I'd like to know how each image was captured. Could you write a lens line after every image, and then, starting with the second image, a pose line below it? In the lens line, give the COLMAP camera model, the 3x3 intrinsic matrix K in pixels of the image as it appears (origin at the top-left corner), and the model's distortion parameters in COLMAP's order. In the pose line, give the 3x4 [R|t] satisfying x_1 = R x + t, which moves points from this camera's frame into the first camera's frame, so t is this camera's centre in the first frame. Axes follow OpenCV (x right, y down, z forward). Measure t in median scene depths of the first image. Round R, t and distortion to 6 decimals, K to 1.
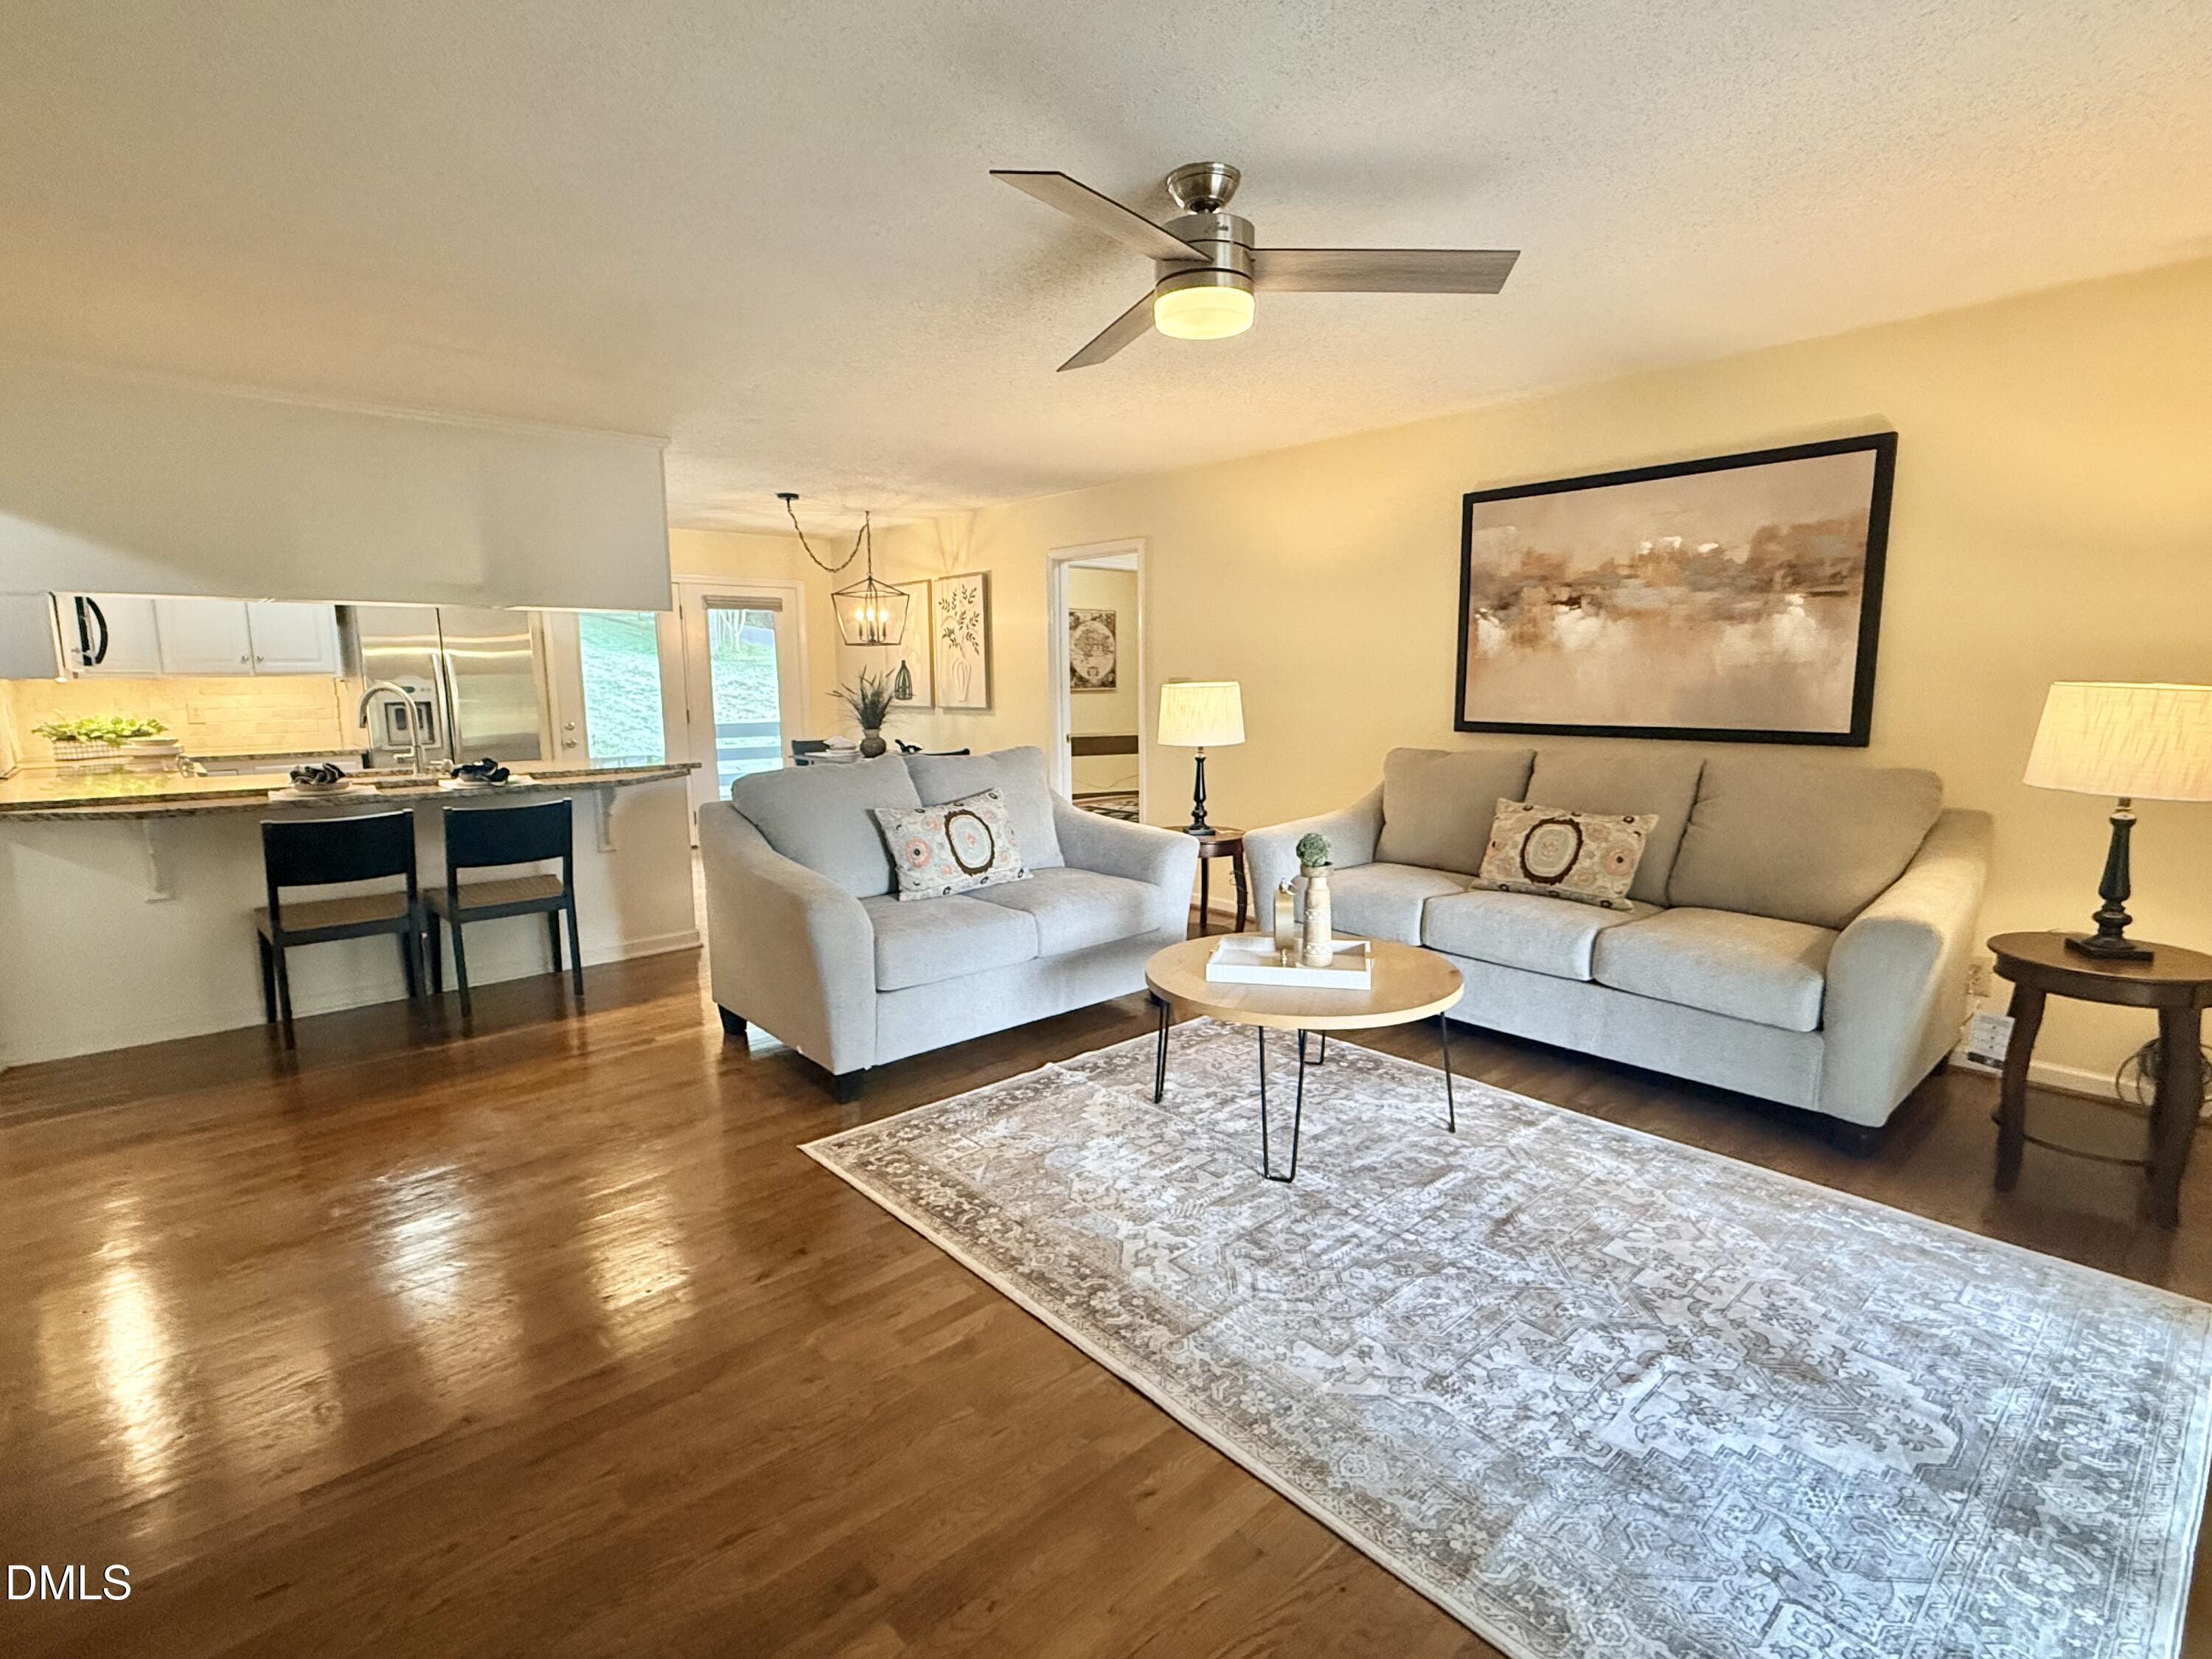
lens RADIAL K [[1067.7, 0, 1111.1], [0, 1067.7, 824.4], [0, 0, 1]] dist [-0.000095, 0.000397]
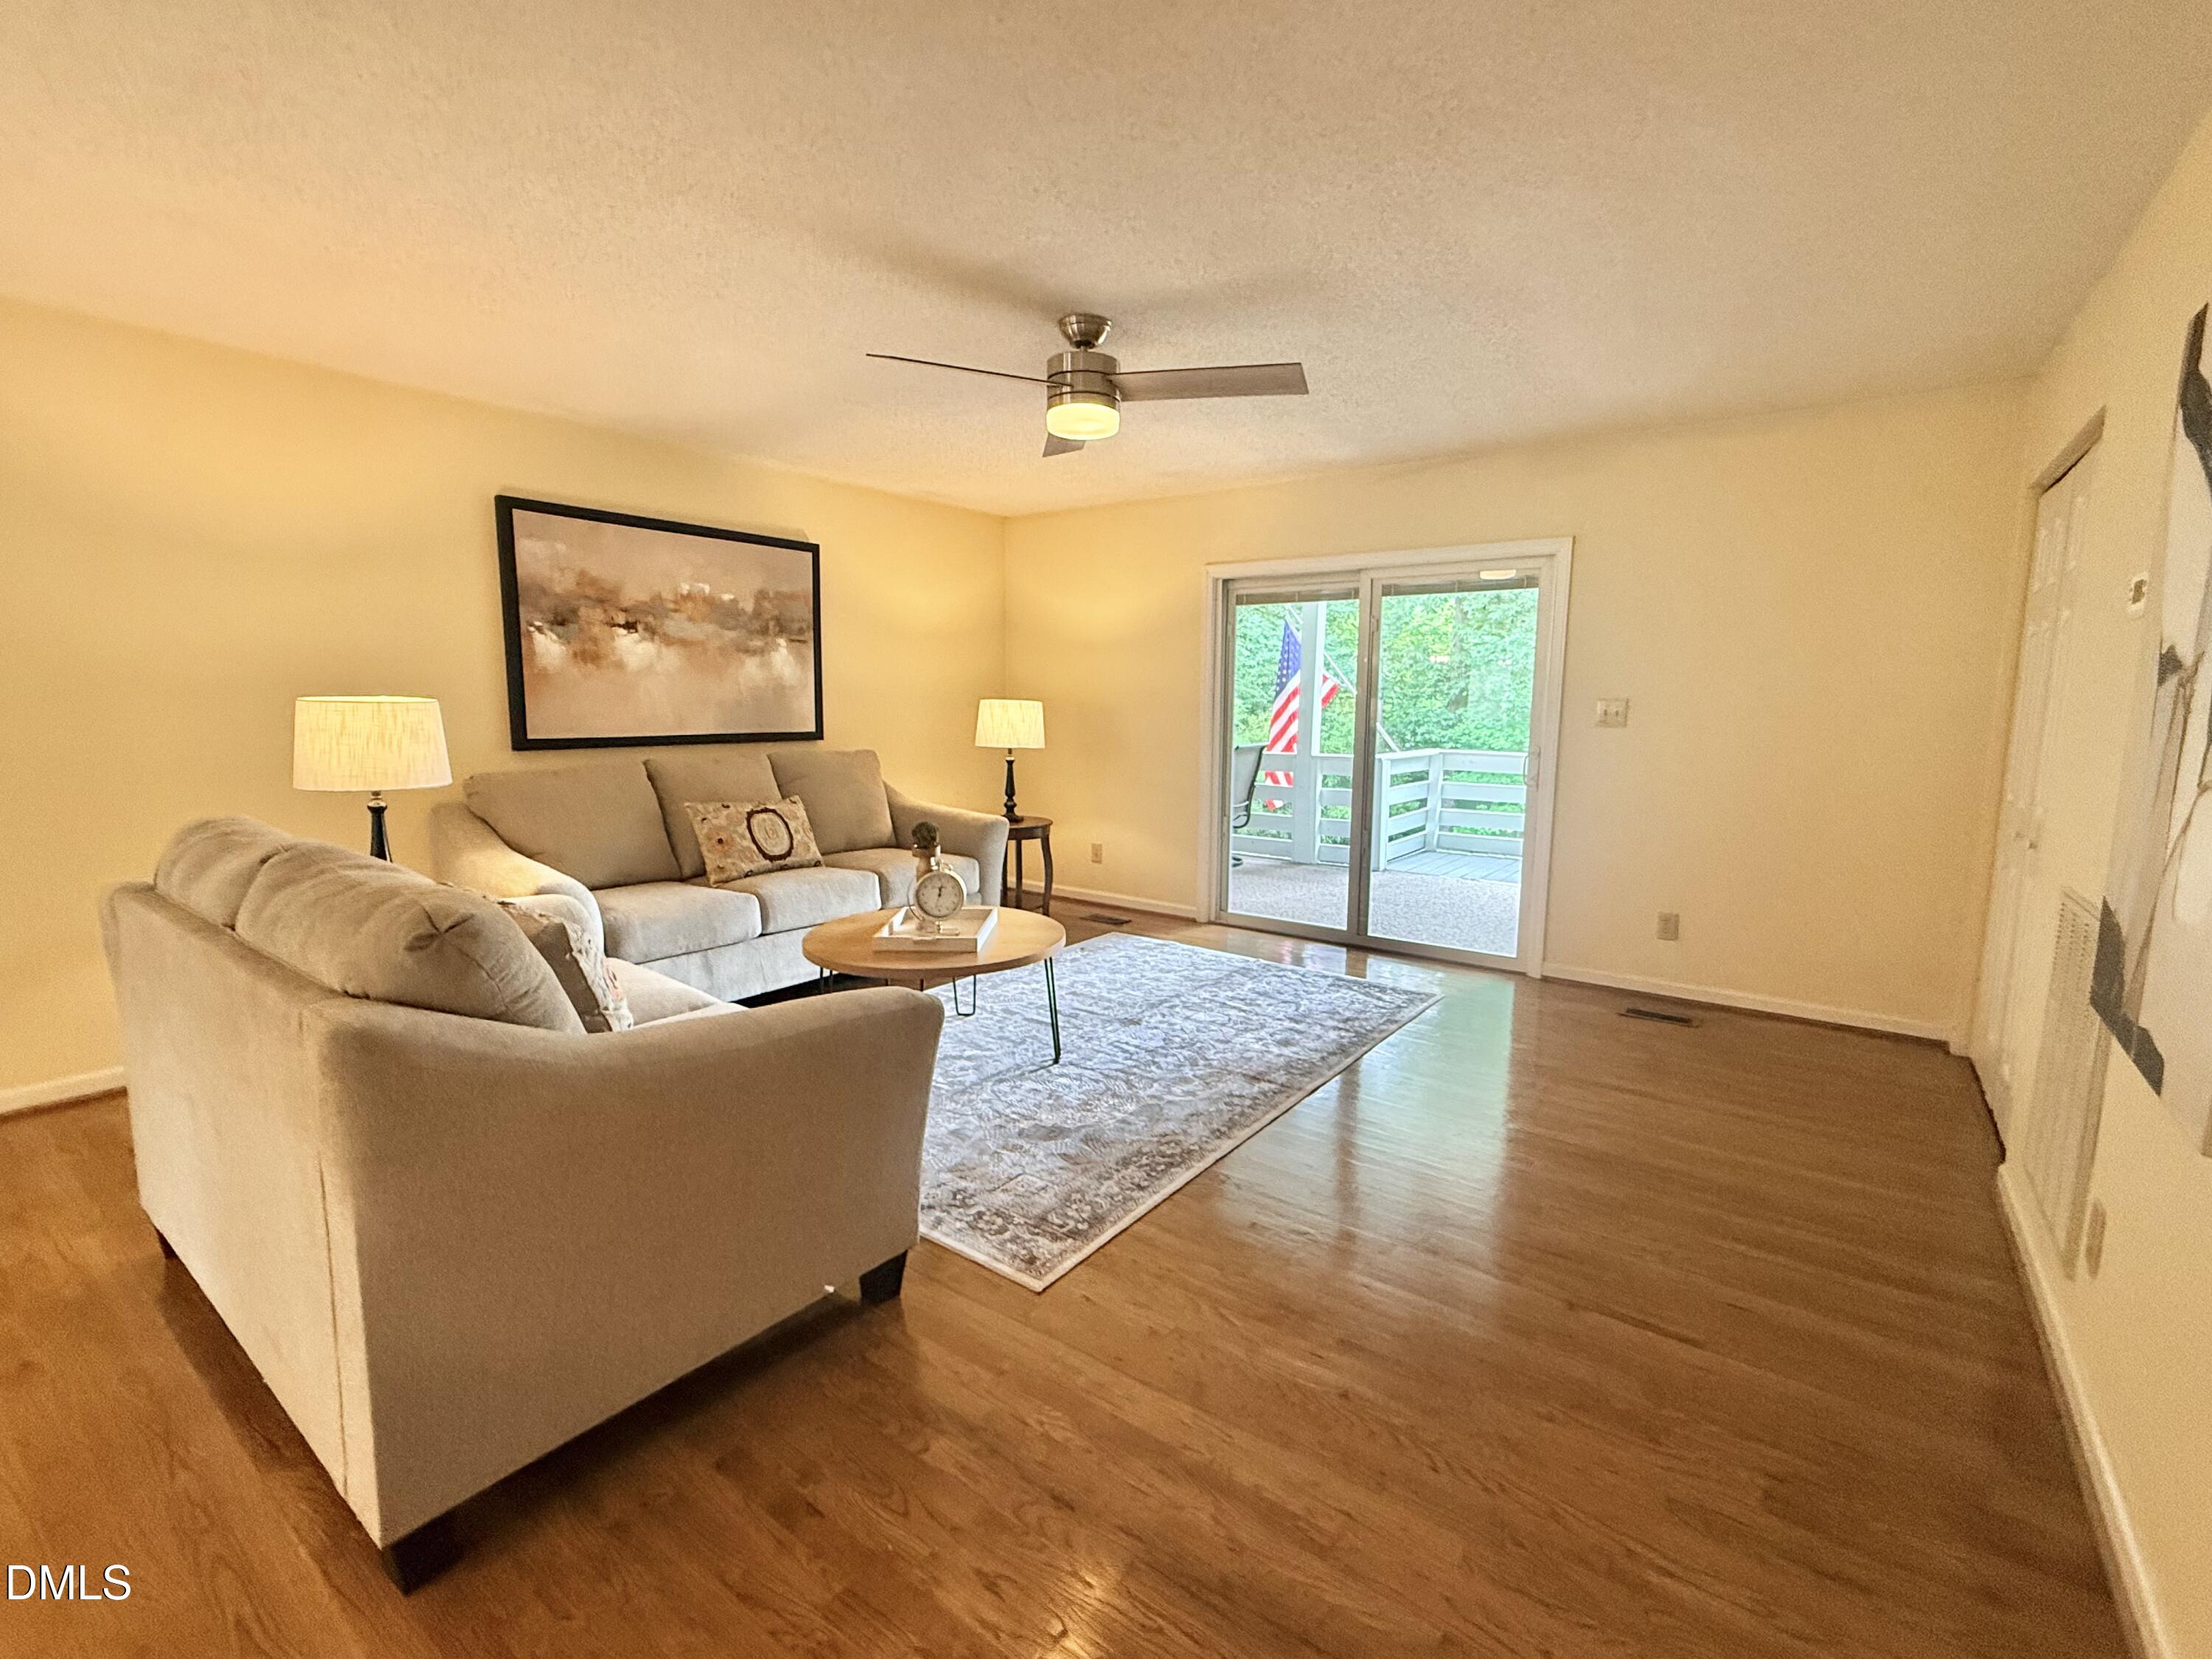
lens RADIAL K [[977.2, 0, 1109.2], [0, 977.2, 829.3], [0, 0, 1]] dist [-0.002162, -0.000140]
pose [[-0.203947, -0.128855, 0.970465, -0.719853], [0.126450, 0.979529, 0.156632, -0.102679], [-0.970781, 0.154660, -0.183479, 0.775179]]
